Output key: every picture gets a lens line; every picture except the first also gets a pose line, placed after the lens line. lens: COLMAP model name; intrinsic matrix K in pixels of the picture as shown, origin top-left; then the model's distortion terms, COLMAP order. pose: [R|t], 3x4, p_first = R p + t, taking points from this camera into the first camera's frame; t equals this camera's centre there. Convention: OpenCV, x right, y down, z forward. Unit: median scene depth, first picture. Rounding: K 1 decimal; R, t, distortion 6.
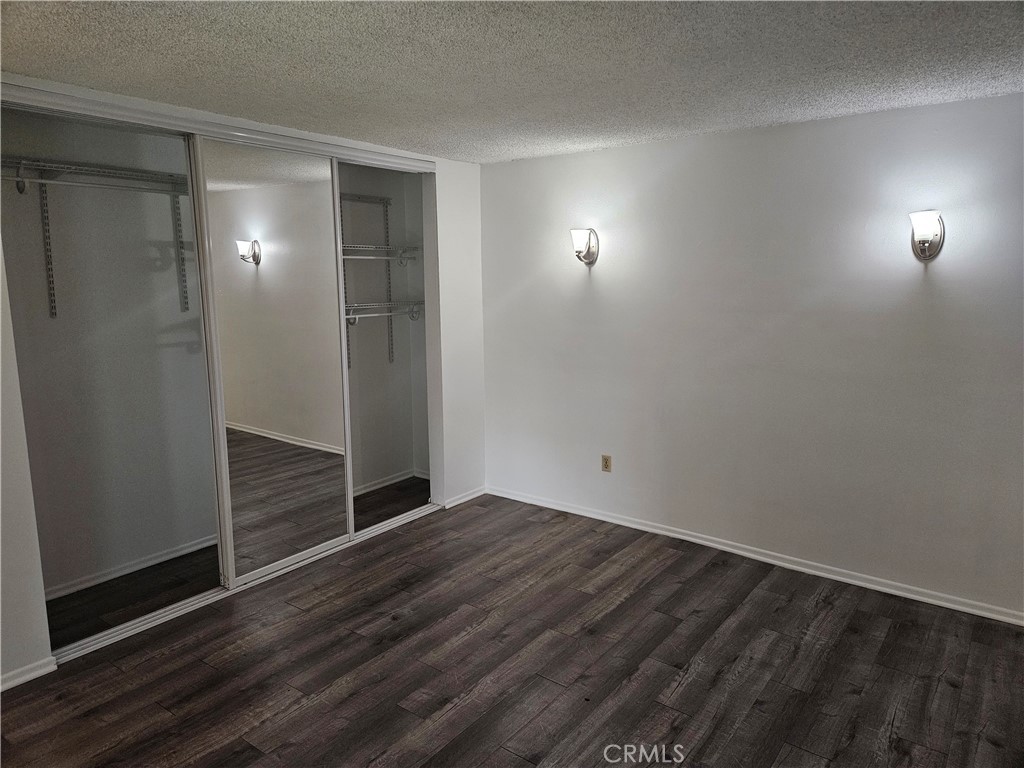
lens RADIAL K [[685.8, 0, 518.0], [0, 685.8, 373.5], [0, 0, 1]] dist [0.069128, -0.058920]
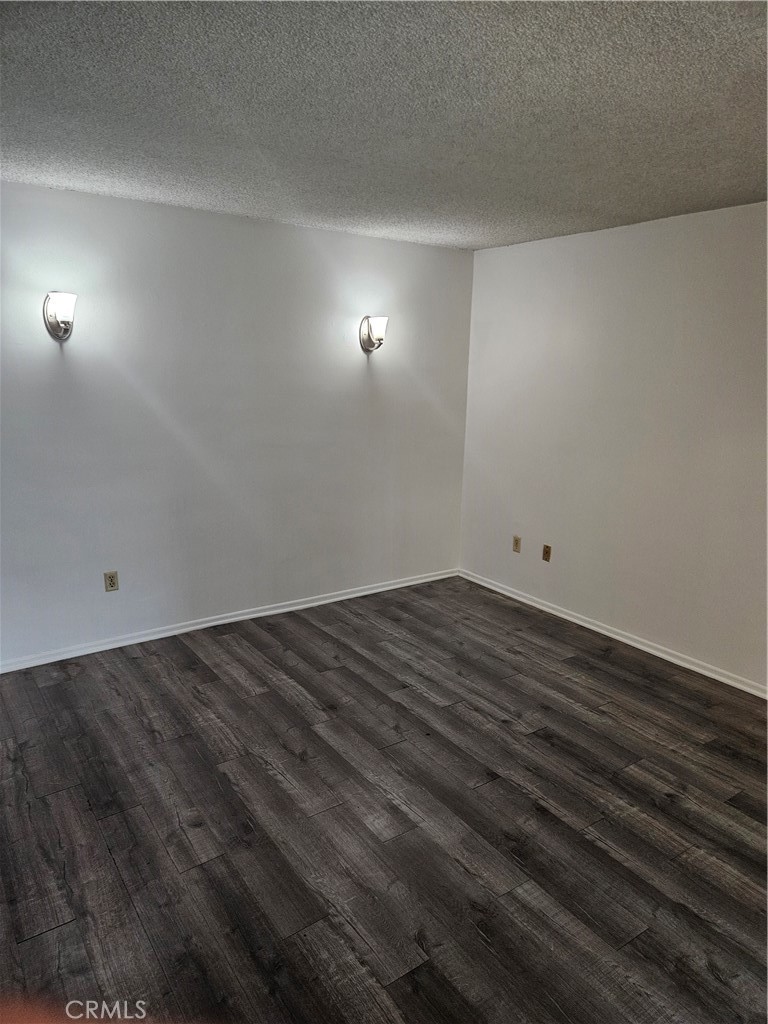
lens RADIAL K [[685.8, 0, 388.2], [0, 685.8, 515.7], [0, 0, 1]] dist [0.069128, -0.058920]
pose [[0.299565, -0.202164, 0.932411, -0.724566], [0.116000, 0.977760, 0.174728, -0.076575], [-0.946998, 0.055817, 0.316354, 0.532641]]
